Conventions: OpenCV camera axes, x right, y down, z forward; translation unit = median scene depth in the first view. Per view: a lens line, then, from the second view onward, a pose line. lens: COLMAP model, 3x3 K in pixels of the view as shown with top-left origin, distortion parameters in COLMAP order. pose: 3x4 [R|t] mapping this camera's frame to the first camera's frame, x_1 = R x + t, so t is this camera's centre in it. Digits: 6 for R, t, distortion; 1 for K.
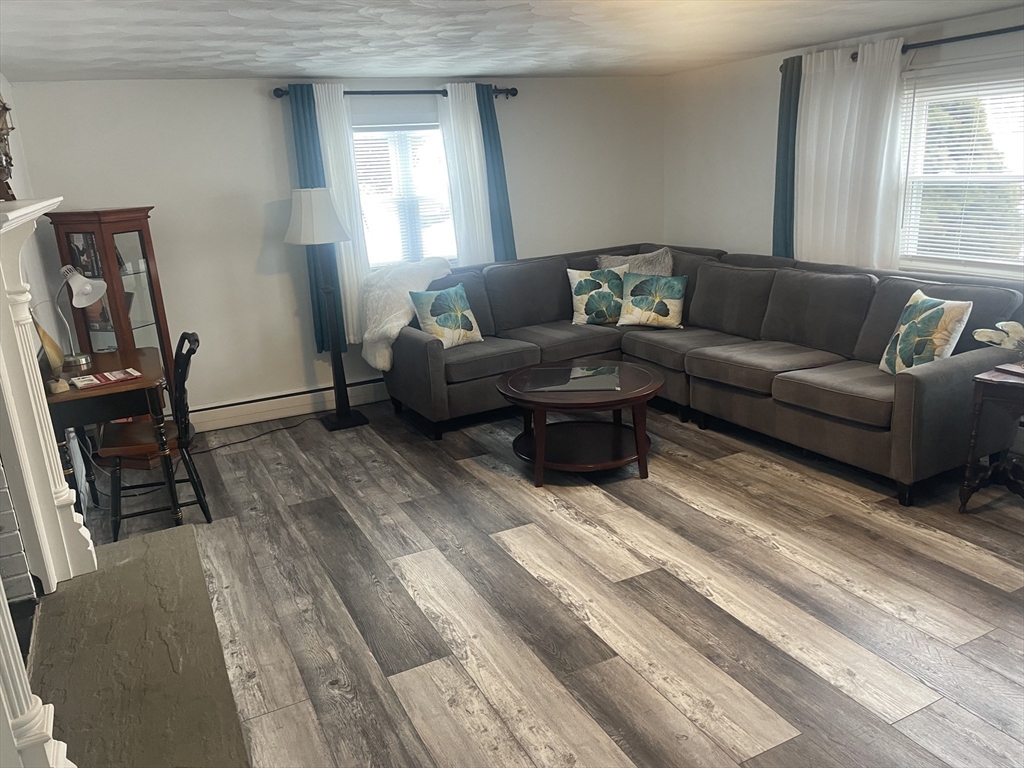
lens RADIAL K [[771.5, 0, 513.0], [0, 771.5, 383.5], [0, 0, 1]] dist [0.000397, 0.000641]
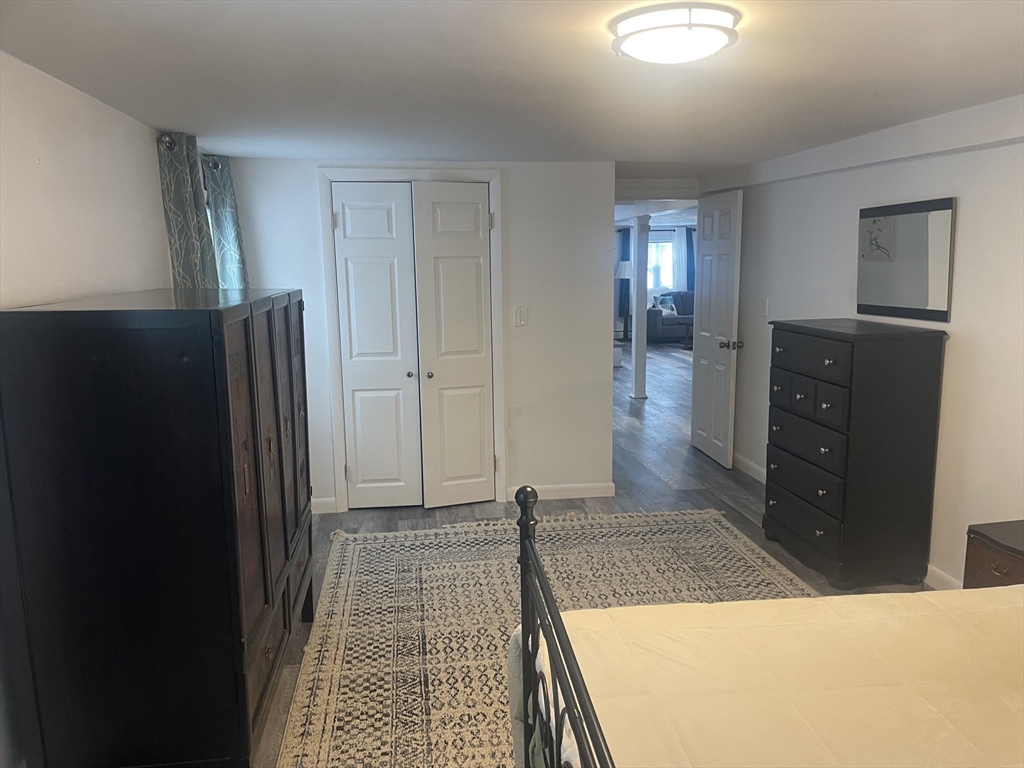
lens RADIAL K [[771.5, 0, 514.0], [0, 771.5, 384.5], [0, 0, 1]] dist [0.000397, 0.000641]
pose [[0.944288, 0.095822, -0.314864, 0.327581], [-0.129942, 0.987503, -0.089174, 0.553178], [0.302384, 0.125120, 0.944939, -1.937836]]
